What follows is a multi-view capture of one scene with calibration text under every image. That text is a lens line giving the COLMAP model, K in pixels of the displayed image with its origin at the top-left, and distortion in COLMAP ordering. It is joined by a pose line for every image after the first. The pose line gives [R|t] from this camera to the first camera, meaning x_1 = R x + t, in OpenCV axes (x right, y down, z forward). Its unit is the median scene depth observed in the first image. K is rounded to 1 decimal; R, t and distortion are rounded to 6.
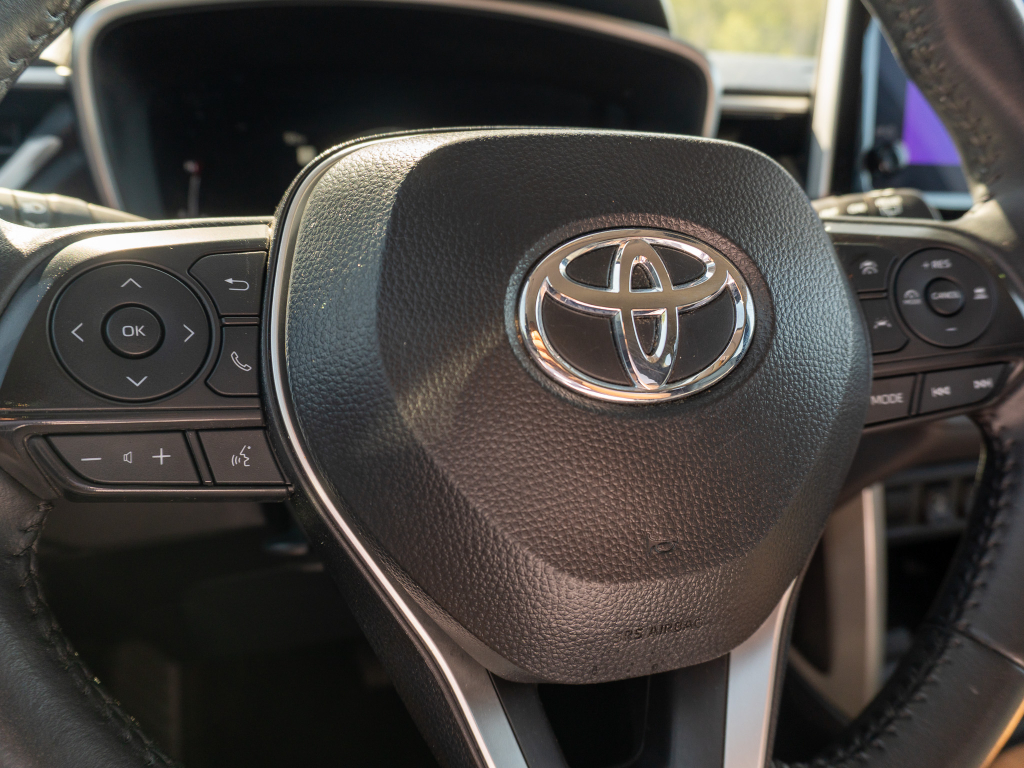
lens RADIAL K [[768.8, 0, 506.5], [0, 768.8, 377.5], [0, 0, 1]] dist [-0.028282, 0.004820]
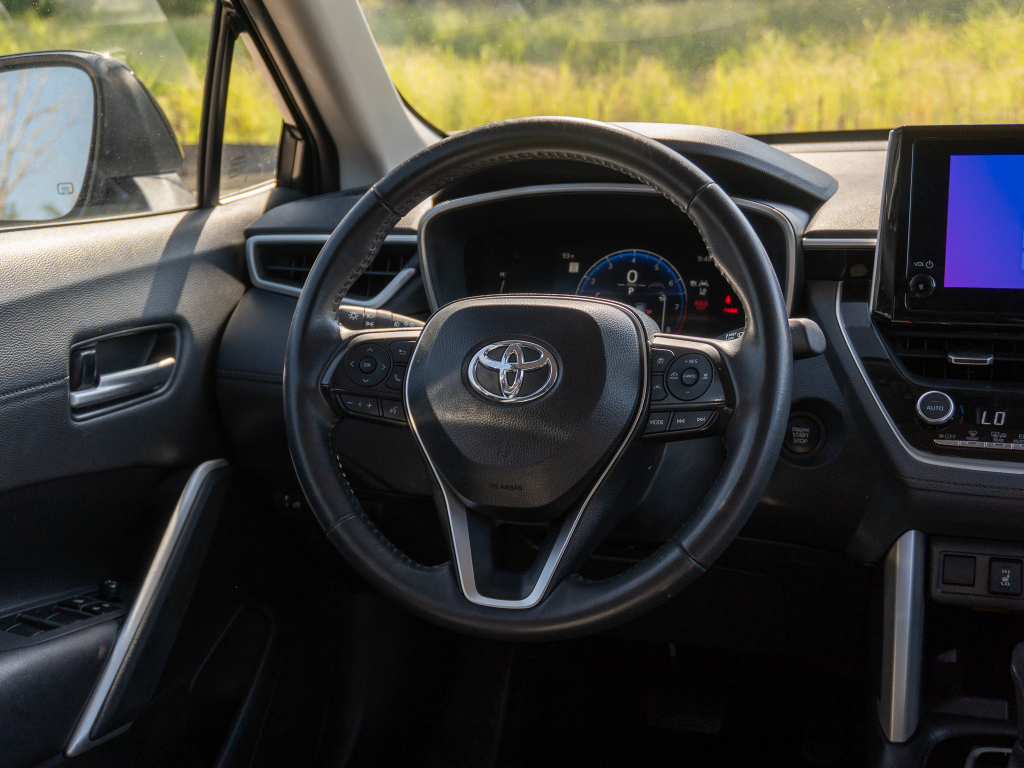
lens RADIAL K [[1297.9, 0, 513.0], [0, 1297.9, 385.6], [0, 0, 1]] dist [-0.010059, 0.000000]
pose [[0.811456, 0.071769, -0.579989, 2.749333], [-0.126023, 0.990571, -0.053741, 0.208902], [0.570664, 0.116700, 0.812849, -2.648192]]
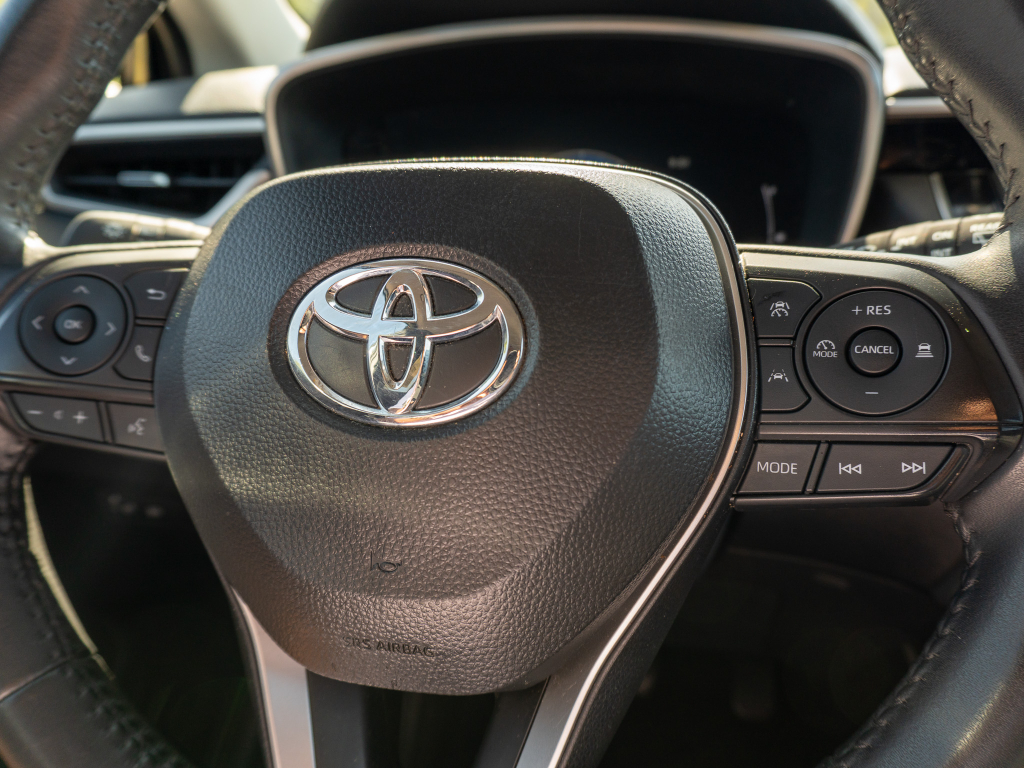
lens RADIAL K [[768.8, 0, 503.3], [0, 768.8, 388.1], [0, 0, 1]] dist [-0.028282, 0.004820]
pose [[0.872092, 0.106157, -0.477688, 0.763003], [-0.107180, 0.993920, 0.025207, -0.057474], [0.477460, 0.029216, 0.878168, 0.148402]]
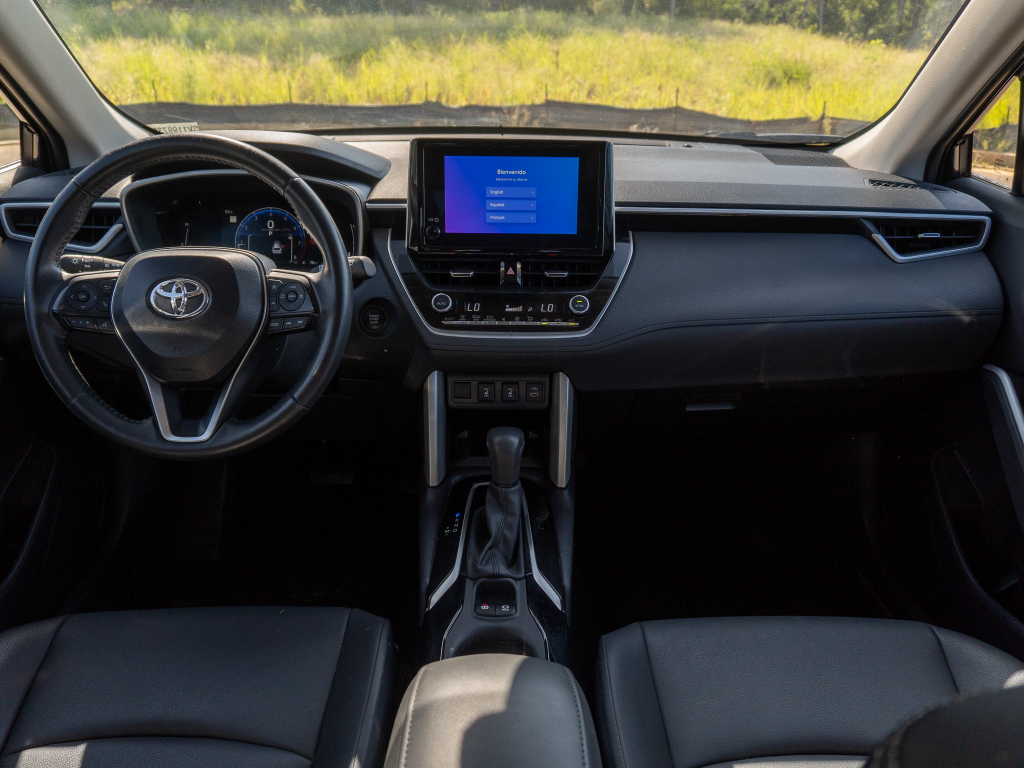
lens RADIAL K [[768.8, 0, 511.0], [0, 768.8, 378.9], [0, 0, 1]] dist [-0.028282, 0.004820]
pose [[0.956835, 0.082529, -0.278667, 3.122180], [-0.065891, 0.995468, 0.068569, -0.044380], [0.283063, -0.047247, 0.957937, -2.578952]]
